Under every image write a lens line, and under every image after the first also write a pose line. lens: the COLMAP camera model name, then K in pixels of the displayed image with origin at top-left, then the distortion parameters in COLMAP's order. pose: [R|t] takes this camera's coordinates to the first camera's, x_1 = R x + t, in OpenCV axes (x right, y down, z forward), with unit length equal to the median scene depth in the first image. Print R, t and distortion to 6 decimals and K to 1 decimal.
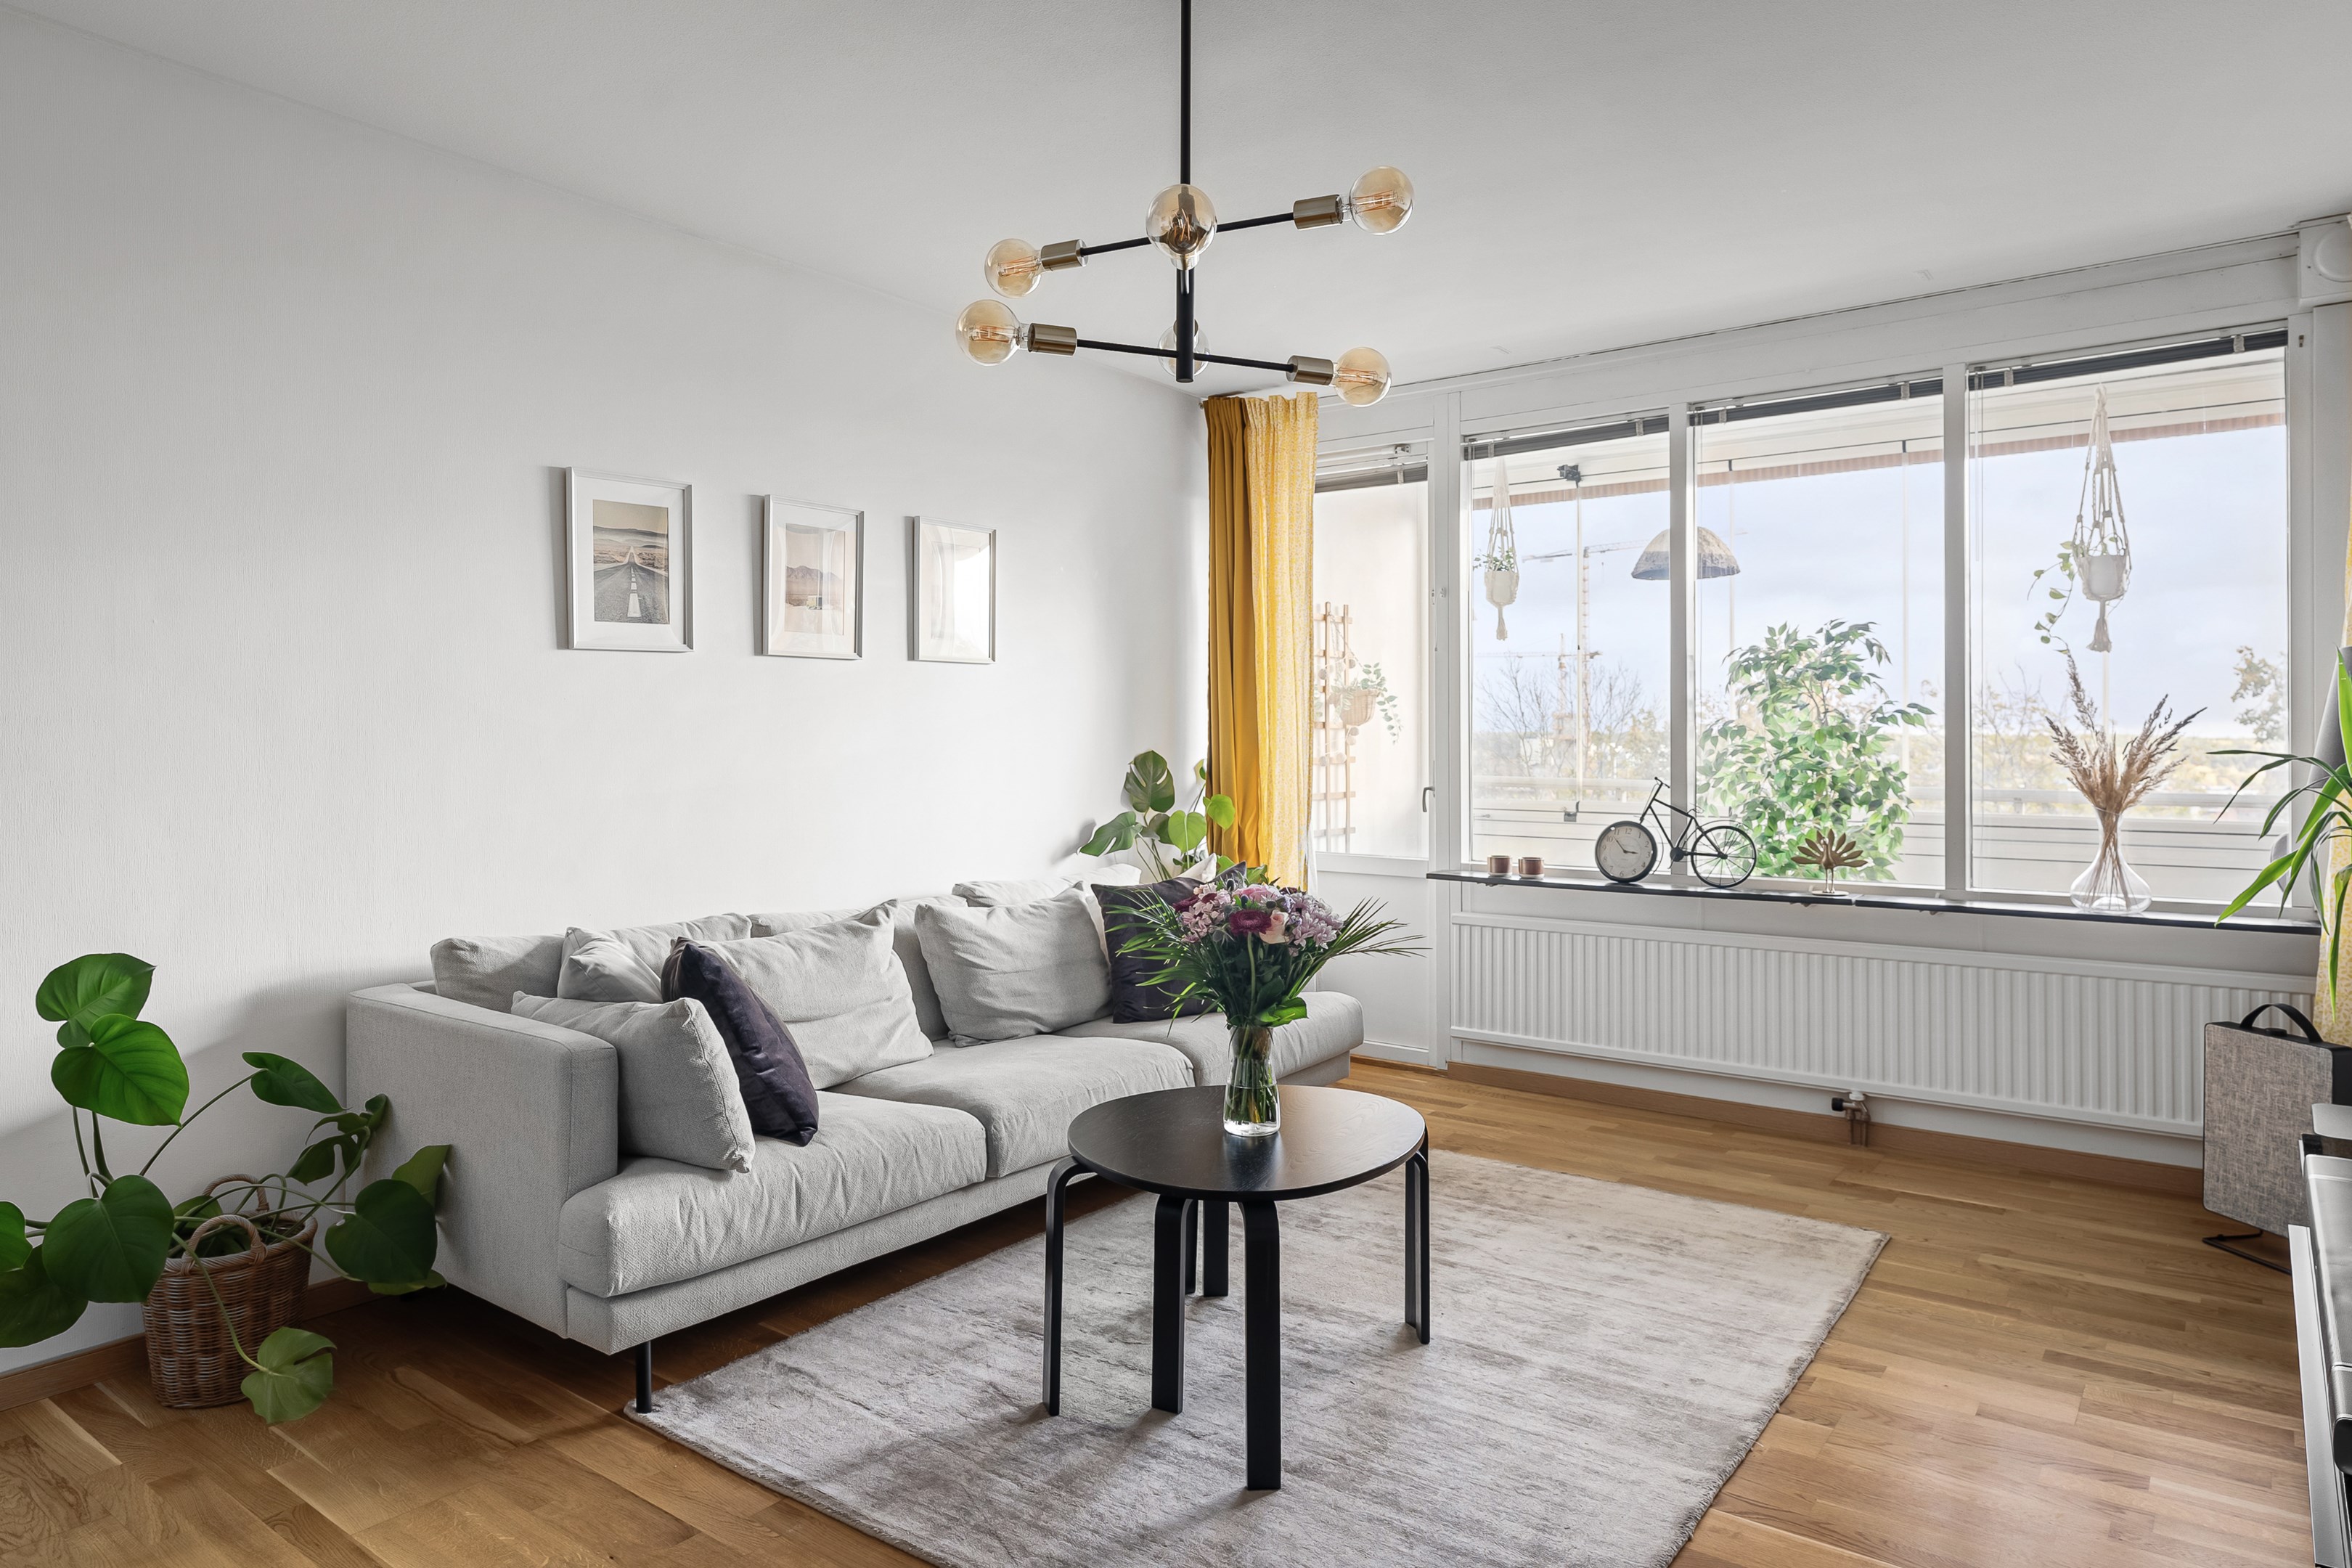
lens RADIAL K [[1374.3, 0, 1207.4], [0, 1374.3, 805.9], [0, 0, 1]] dist [0.000939, 0.000591]
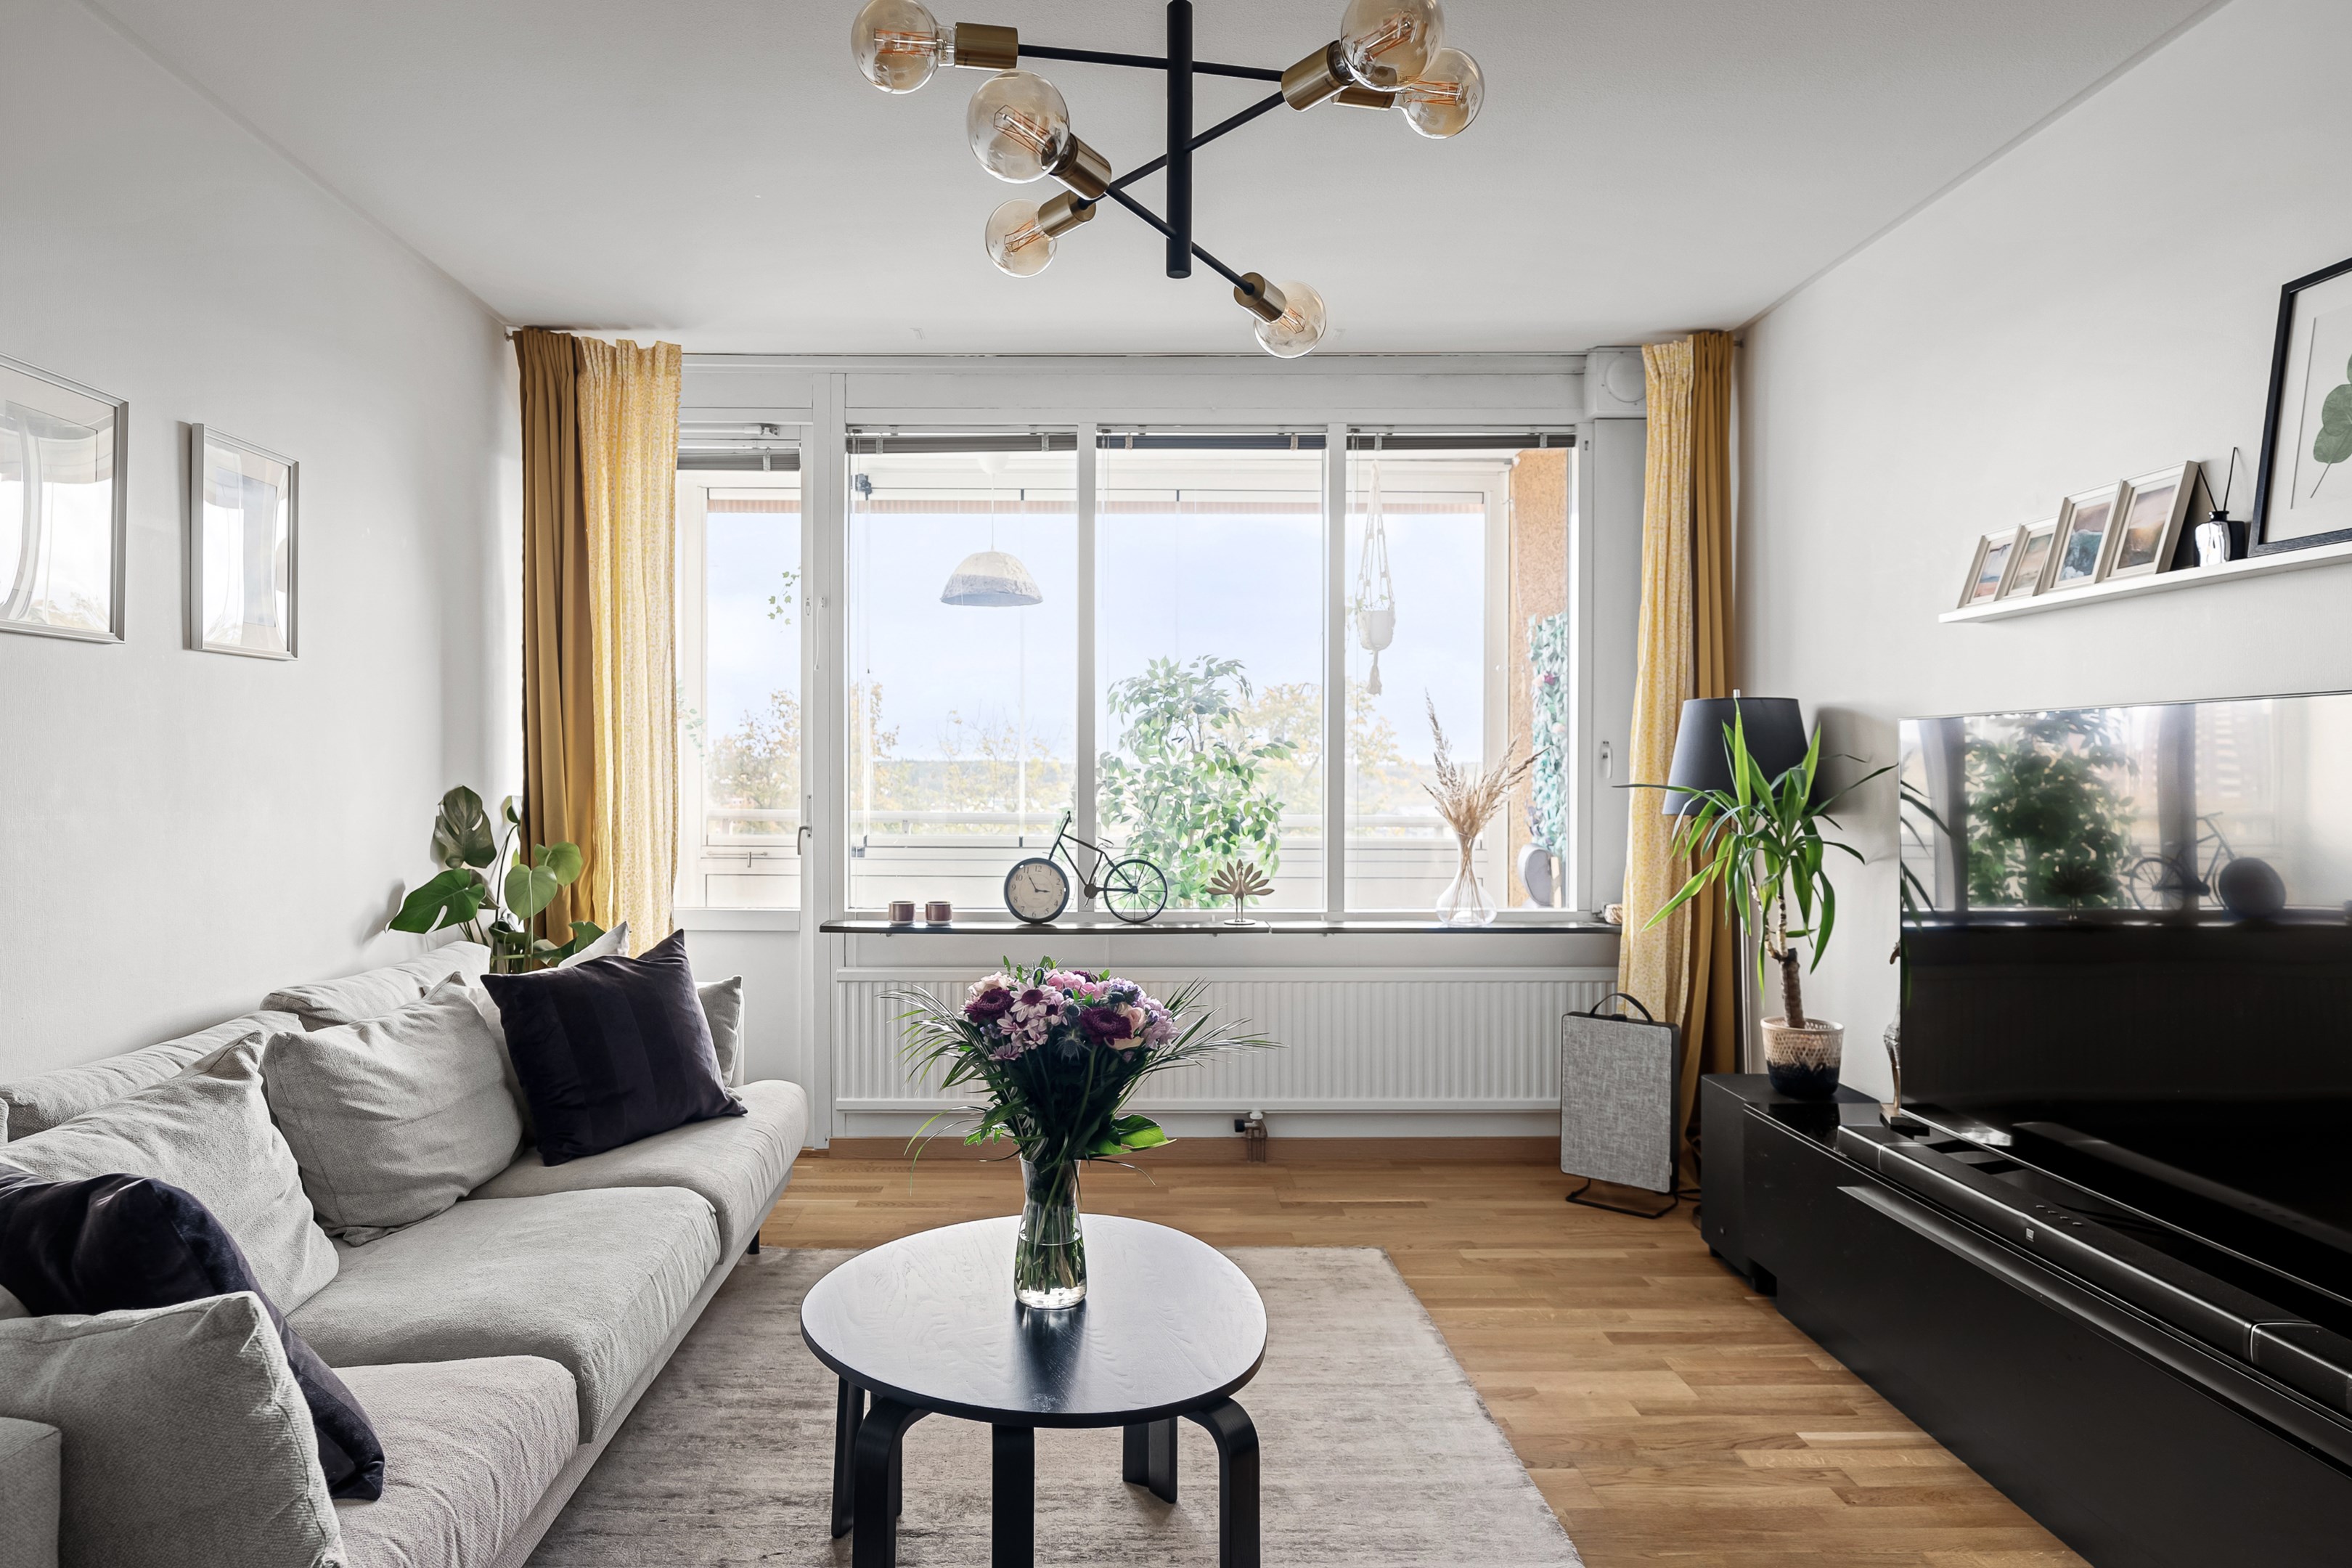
lens RADIAL K [[1374.3, 0, 1072.5], [0, 1374.3, 828.1], [0, 0, 1]] dist [0.000939, 0.000591]
pose [[0.815253, -0.023989, 0.578609, -0.301108], [0.025372, 0.999662, 0.005696, -0.019367], [-0.578549, 0.010037, 0.815586, 0.292080]]
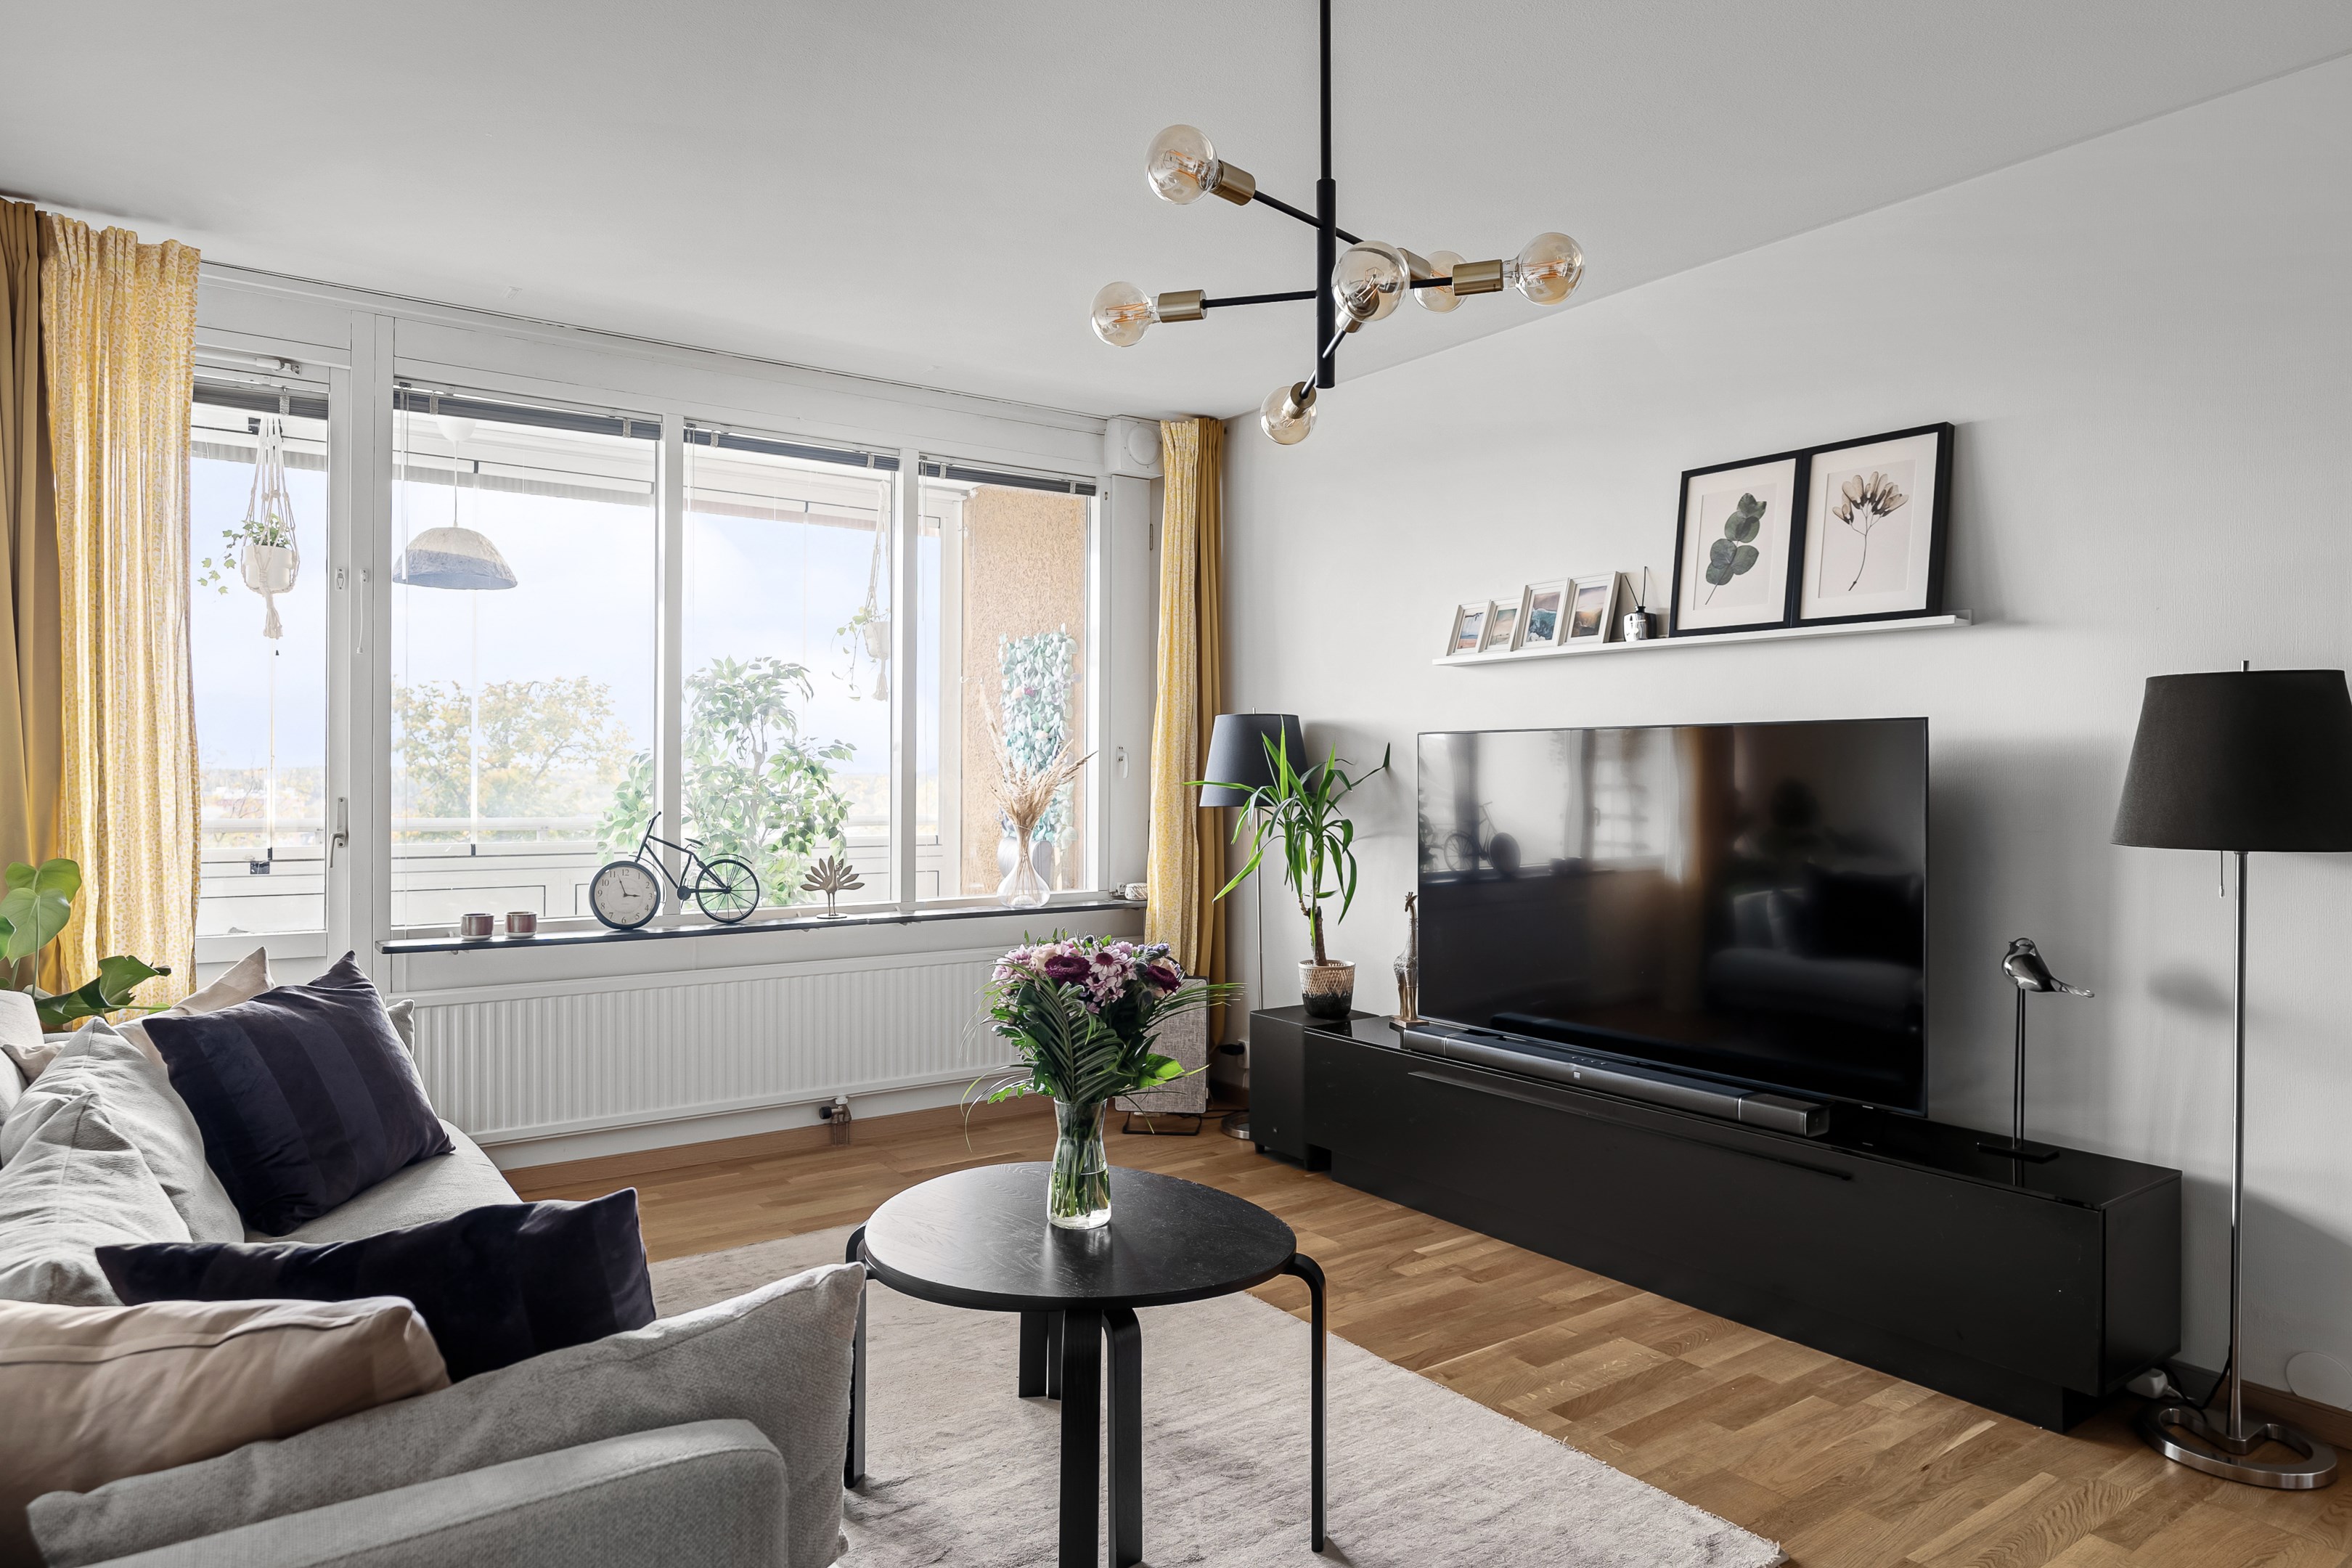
lens RADIAL K [[1374.3, 0, 1147.0], [0, 1374.3, 841.5], [0, 0, 1]] dist [0.000939, 0.000591]
pose [[0.353401, -0.044260, 0.934424, -0.568750], [0.039896, 0.998684, 0.032215, -0.023759], [-0.934621, 0.025895, 0.354702, 0.485351]]
